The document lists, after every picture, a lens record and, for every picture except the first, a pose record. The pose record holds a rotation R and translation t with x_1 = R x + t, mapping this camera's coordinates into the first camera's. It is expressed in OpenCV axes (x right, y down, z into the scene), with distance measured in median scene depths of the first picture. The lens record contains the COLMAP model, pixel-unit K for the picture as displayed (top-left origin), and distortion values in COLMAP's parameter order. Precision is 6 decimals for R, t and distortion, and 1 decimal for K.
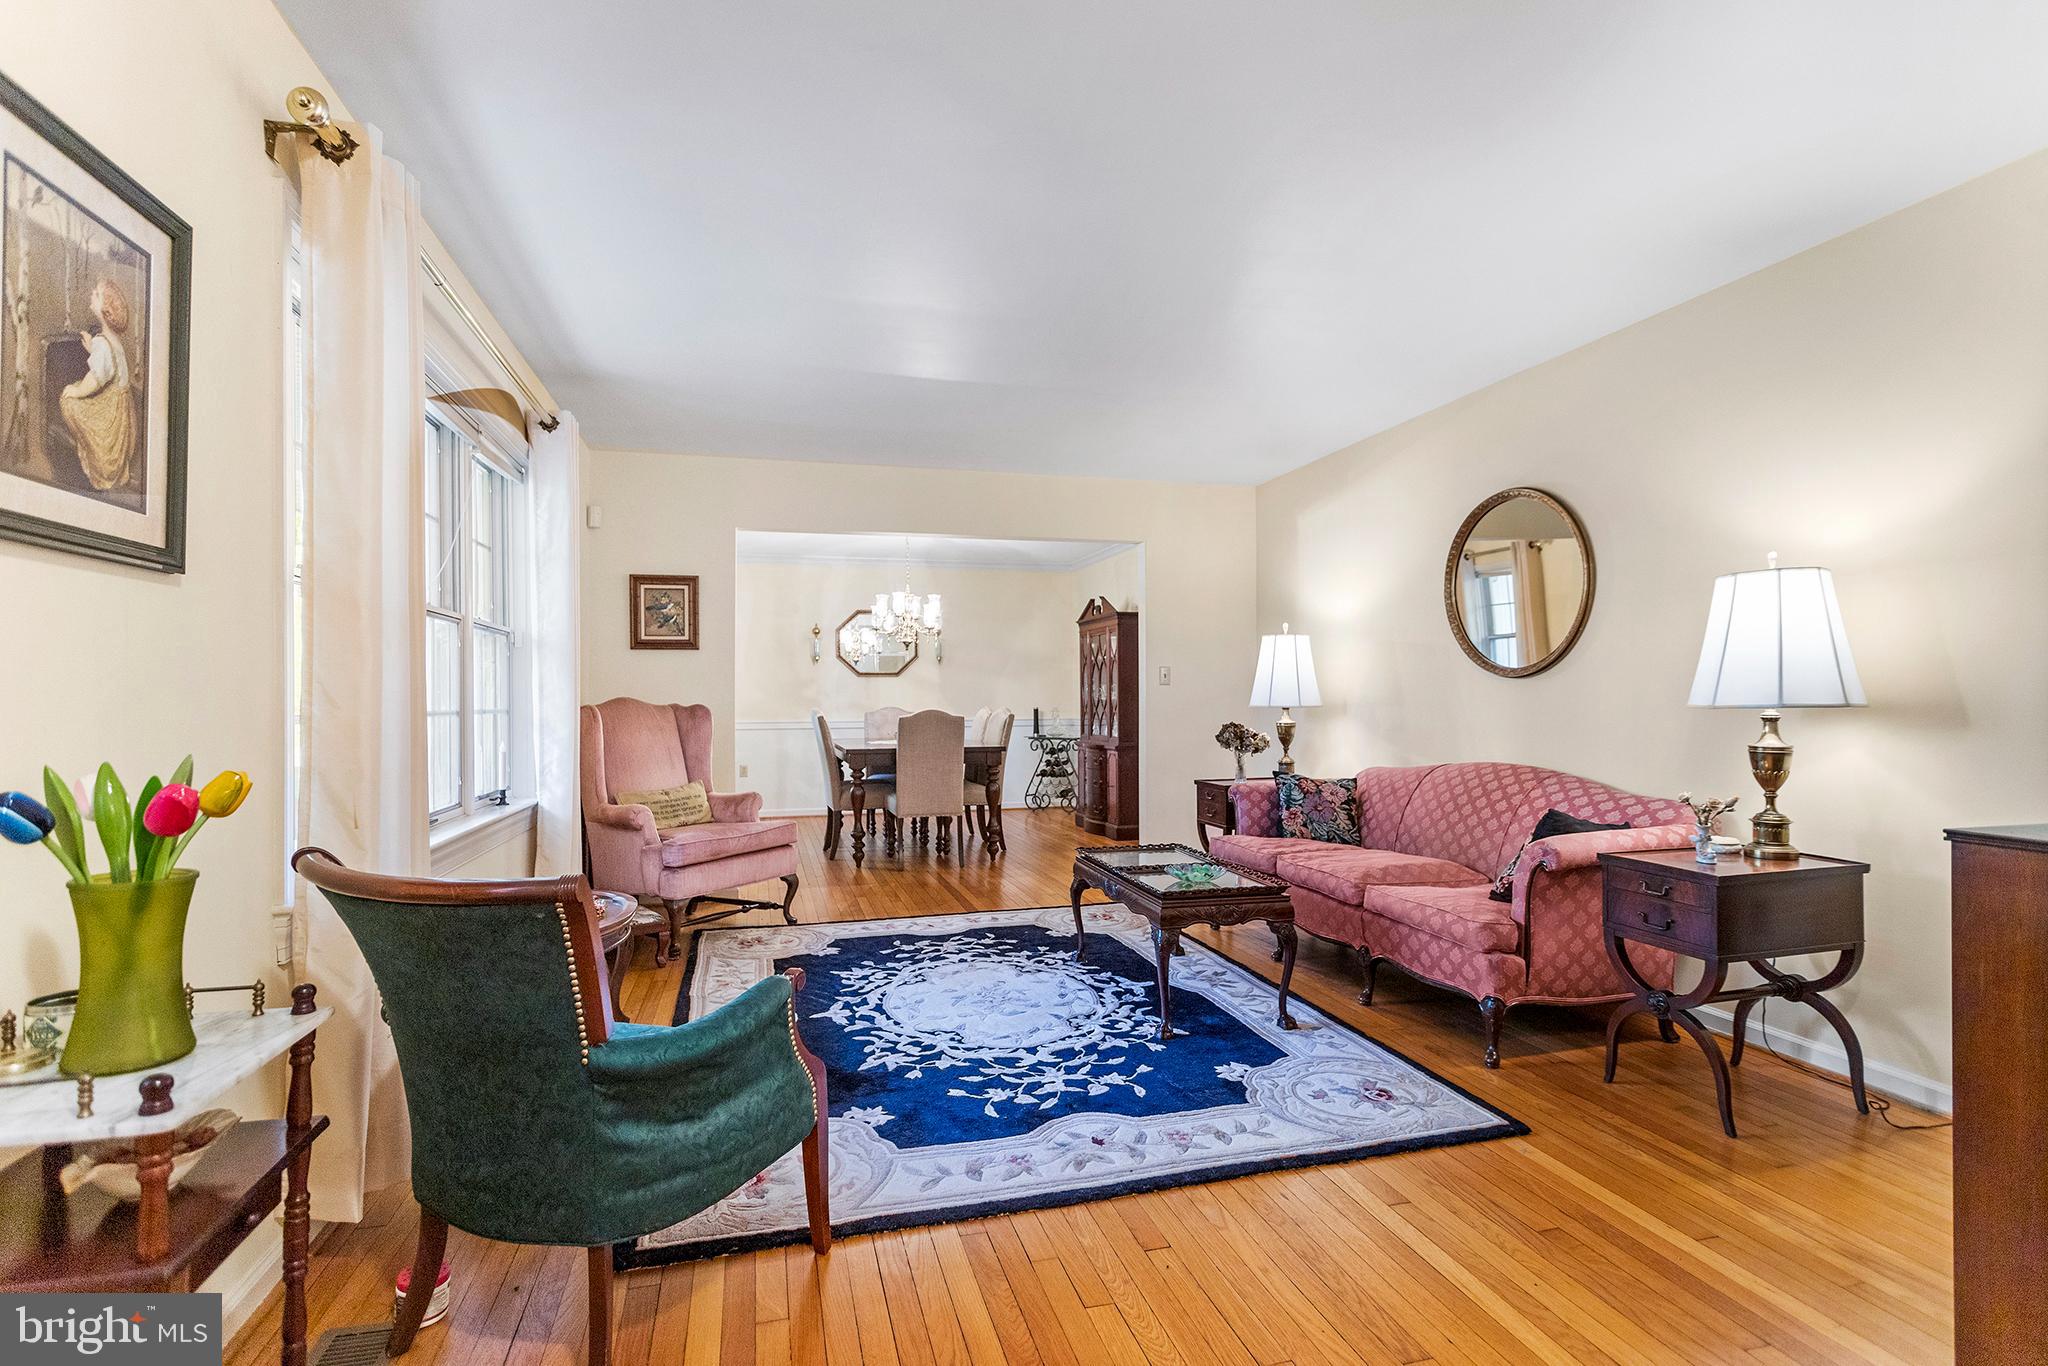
lens RADIAL K [[992.1, 0, 1024.5], [0, 992.1, 689.4], [0, 0, 1]] dist [0.001192, -0.002094]
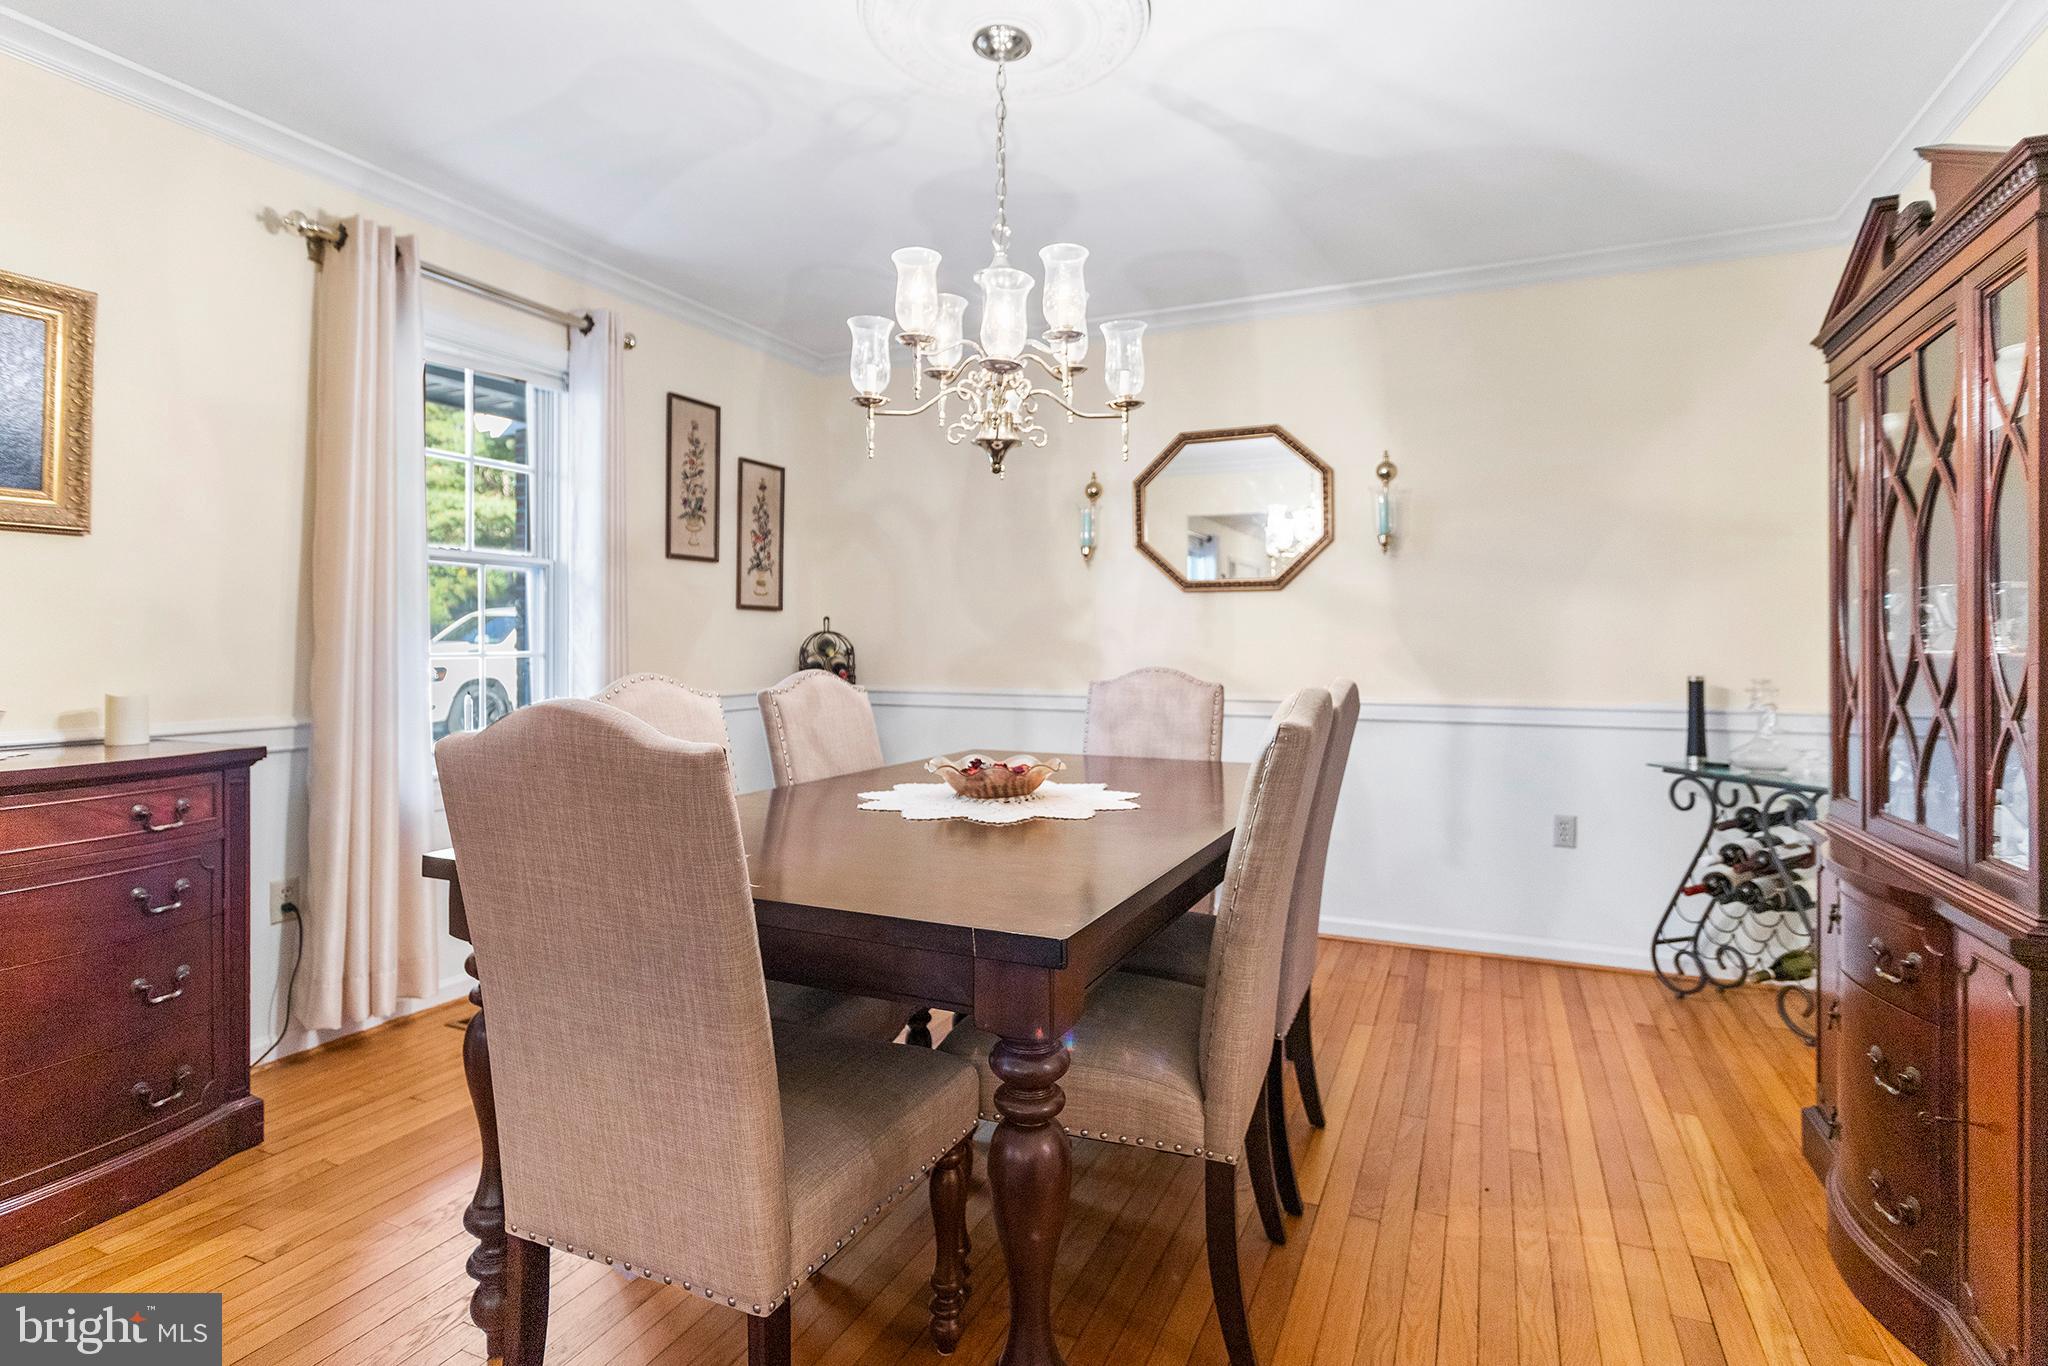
lens RADIAL K [[992.1, 0, 1060.4], [0, 992.1, 644.7], [0, 0, 1]] dist [0.001192, -0.002094]
pose [[0.765471, 0.009384, -0.643402, 0.076847], [-0.003795, 0.999942, 0.010069, 0.006536], [0.643459, -0.005266, 0.765462, 0.776255]]
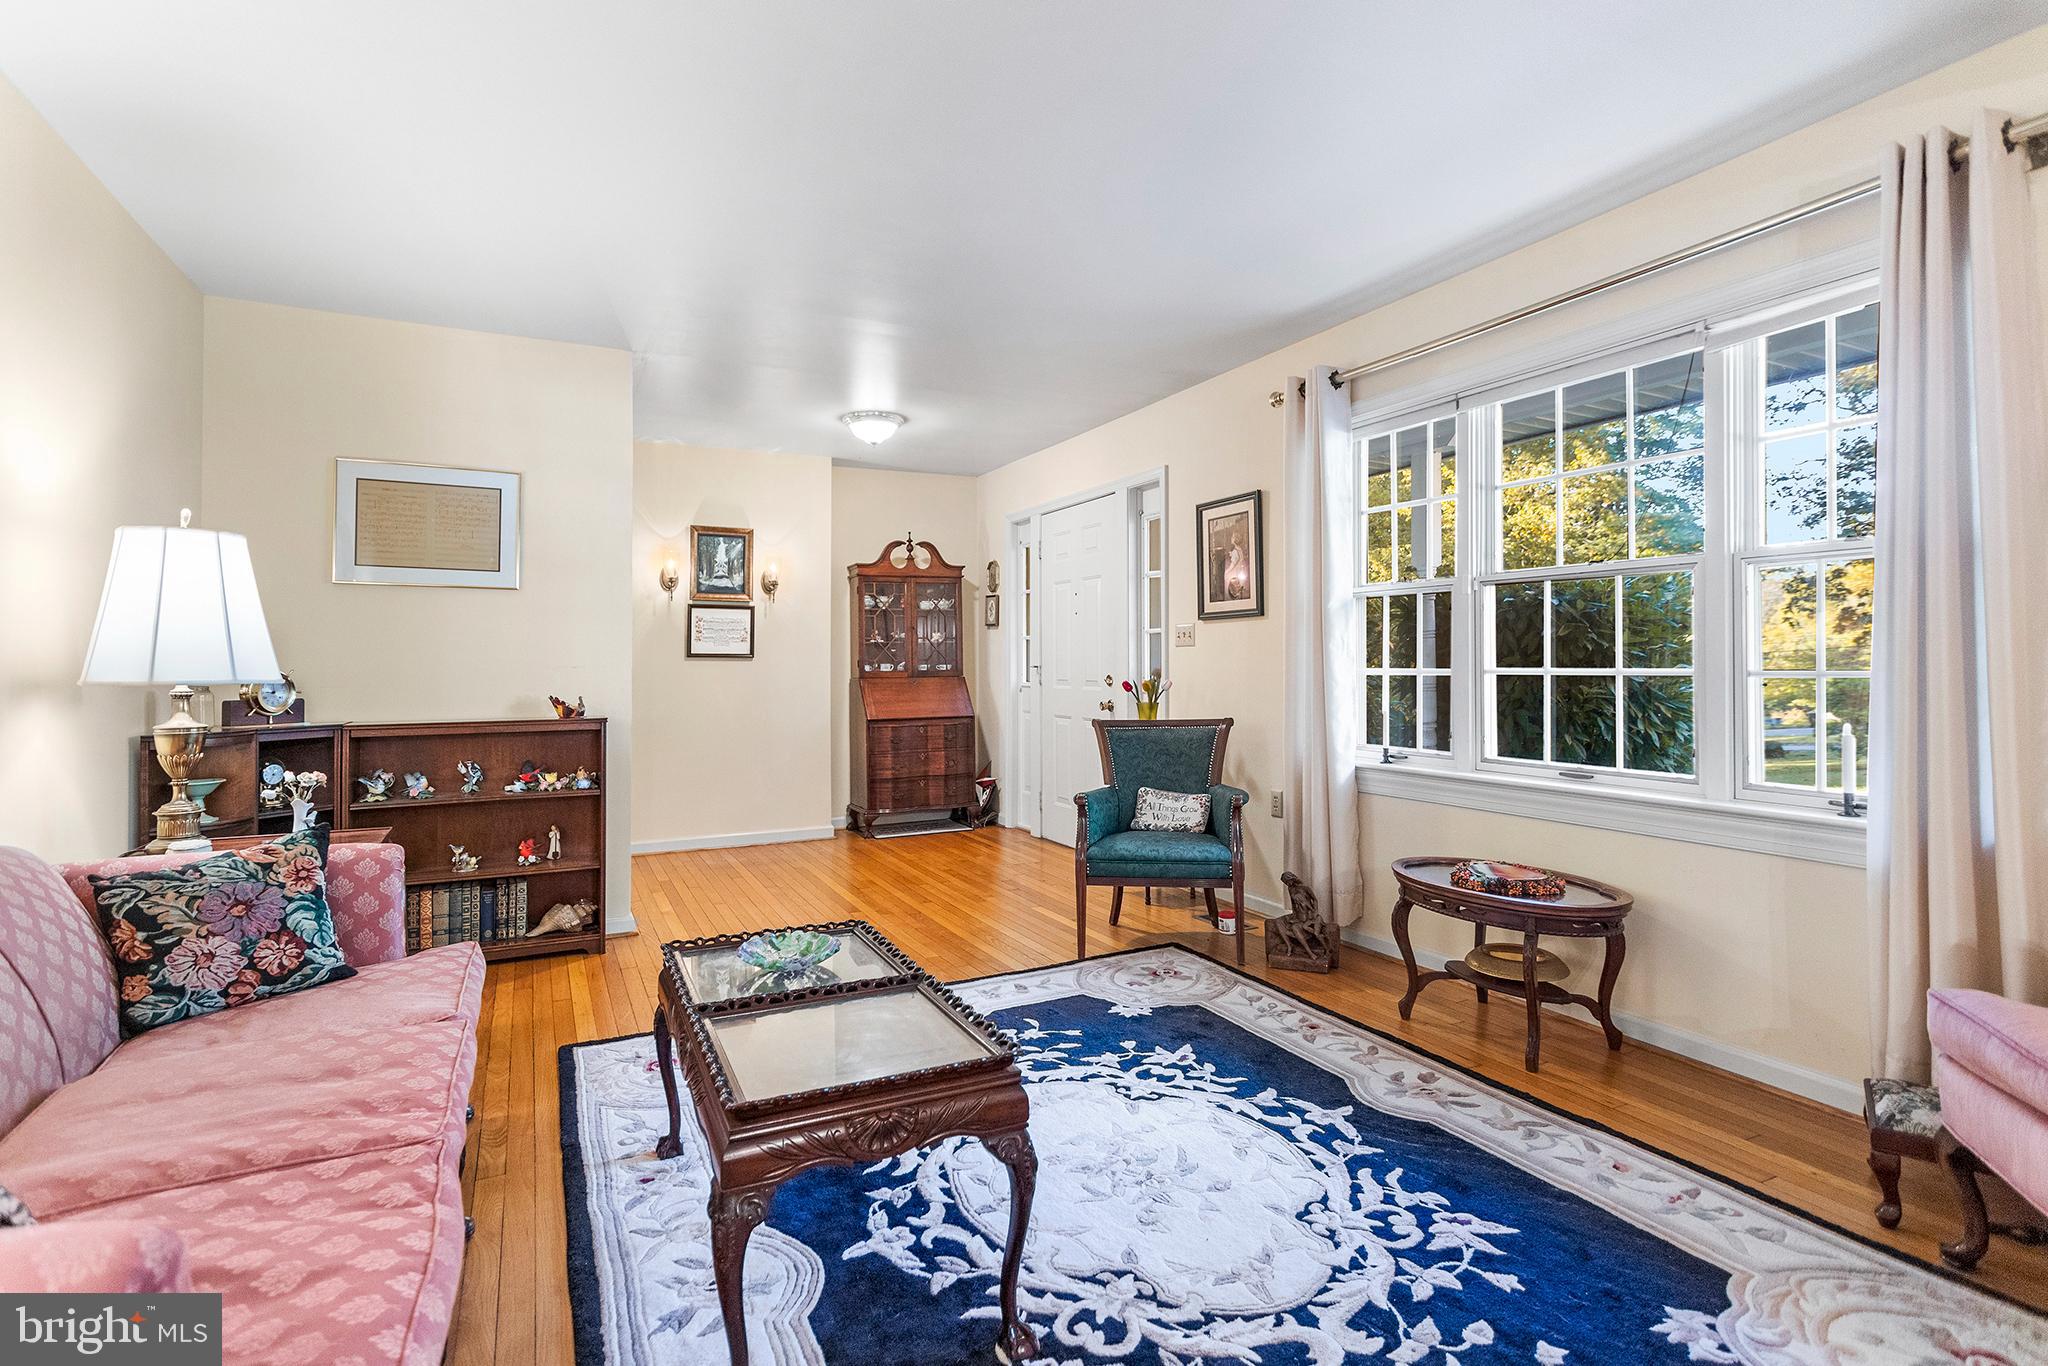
lens RADIAL K [[992.1, 0, 1025.2], [0, 992.1, 666.2], [0, 0, 1]] dist [0.001192, -0.002094]
pose [[-0.981925, 0.006761, -0.189148, 0.133461], [0.008264, 0.999940, -0.007161, 0.014763], [0.189088, -0.008595, -0.981923, 1.504517]]
